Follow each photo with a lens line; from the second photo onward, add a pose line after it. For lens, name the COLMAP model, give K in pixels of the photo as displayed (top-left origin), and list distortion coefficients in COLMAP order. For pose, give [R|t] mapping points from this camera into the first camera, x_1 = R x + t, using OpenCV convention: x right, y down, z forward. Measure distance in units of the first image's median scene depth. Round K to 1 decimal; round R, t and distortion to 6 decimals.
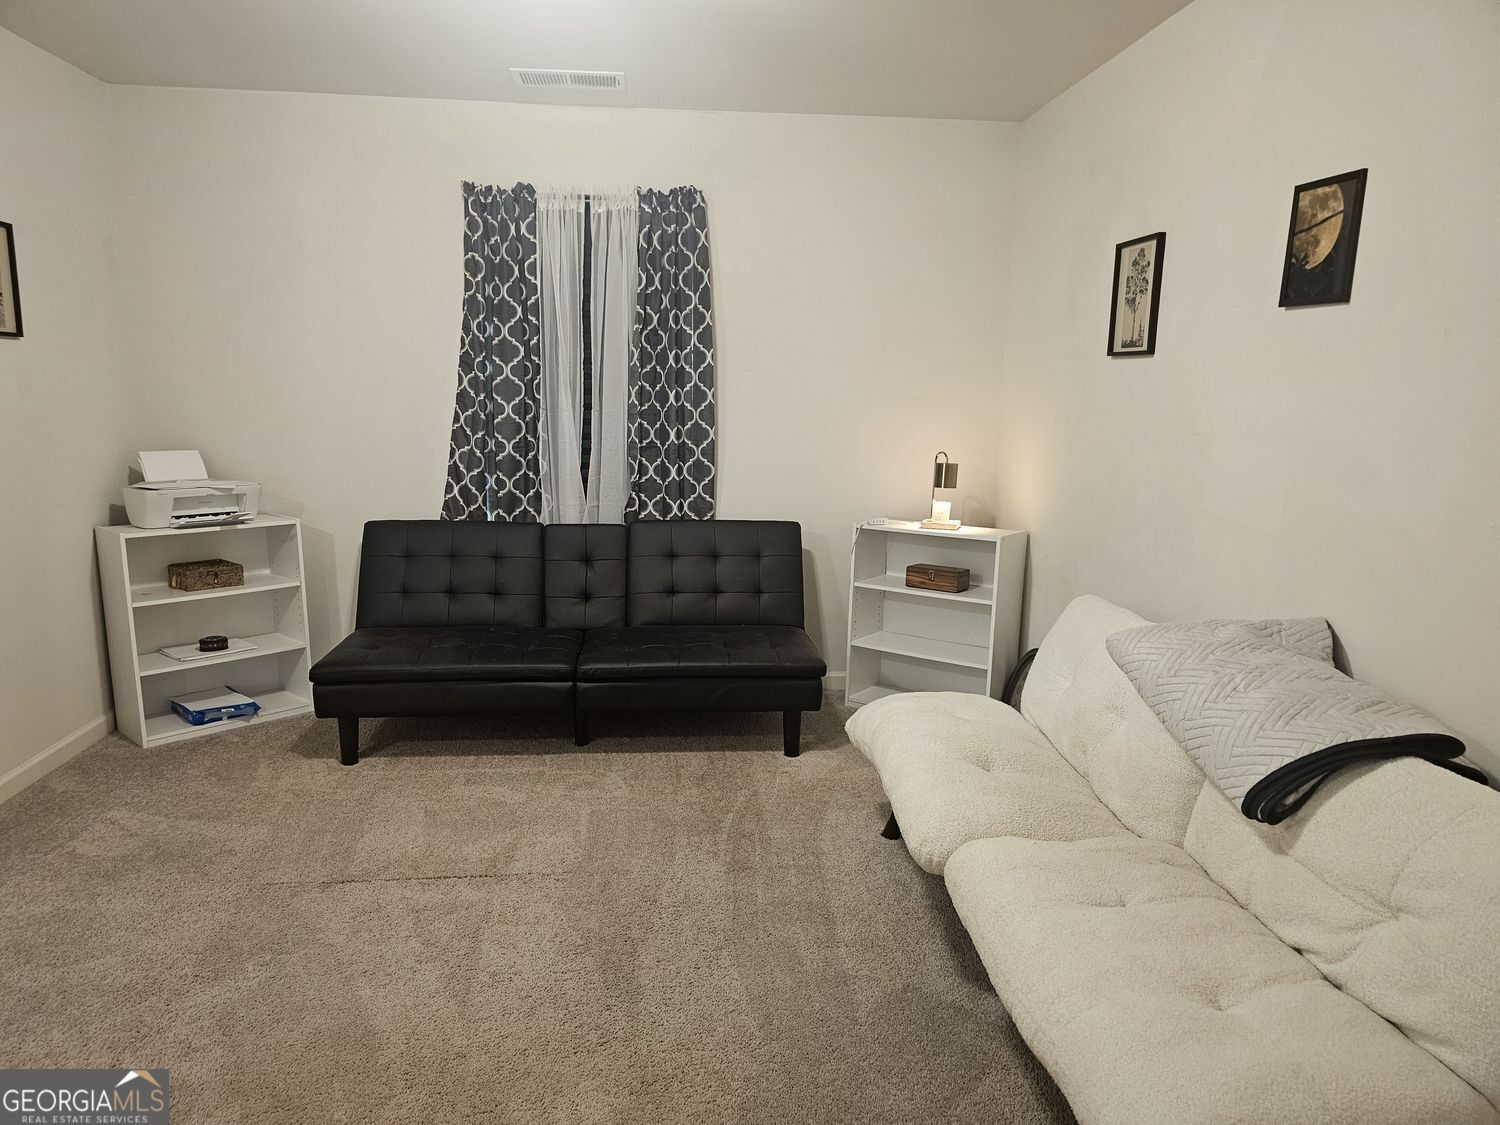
lens RADIAL K [[1007.2, 0, 709.8], [0, 1007.2, 577.1], [0, 0, 1]] dist [0.037006, -0.032222]
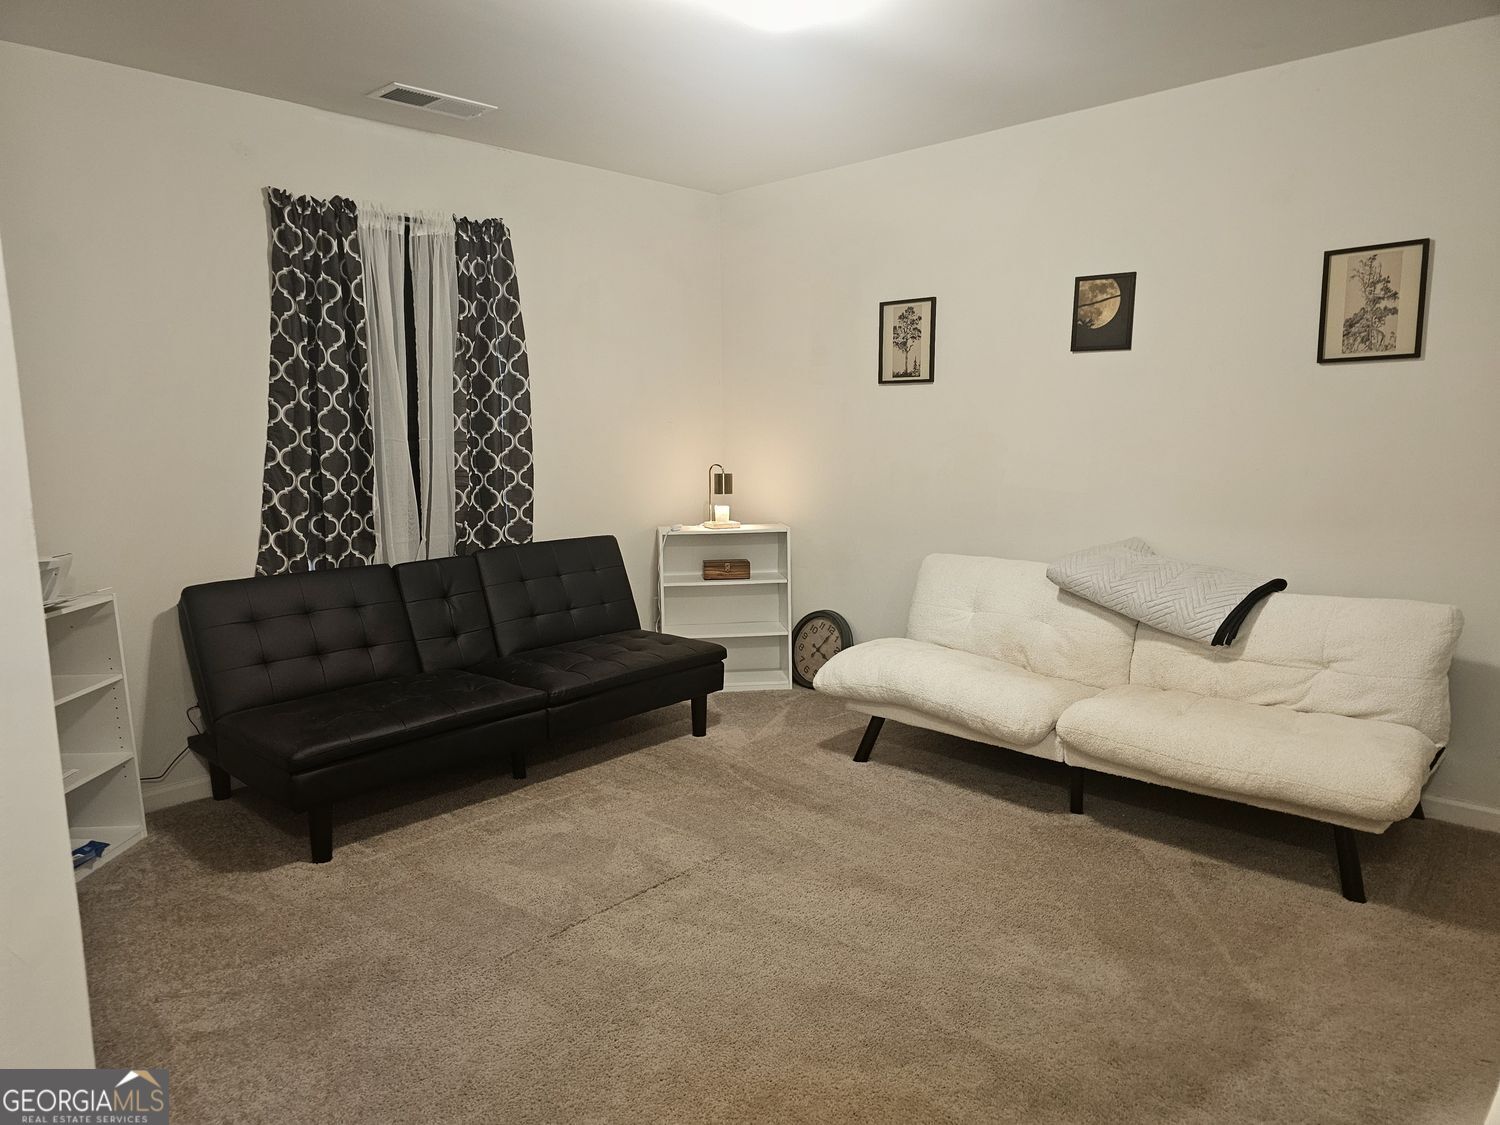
lens RADIAL K [[1007.2, 0, 742.2], [0, 1007.2, 571.6], [0, 0, 1]] dist [0.037006, -0.032222]
pose [[0.746885, -0.124367, 0.653220, -0.543309], [0.146734, 0.988963, 0.020515, -0.018827], [-0.648562, 0.080528, 0.756890, 0.094670]]
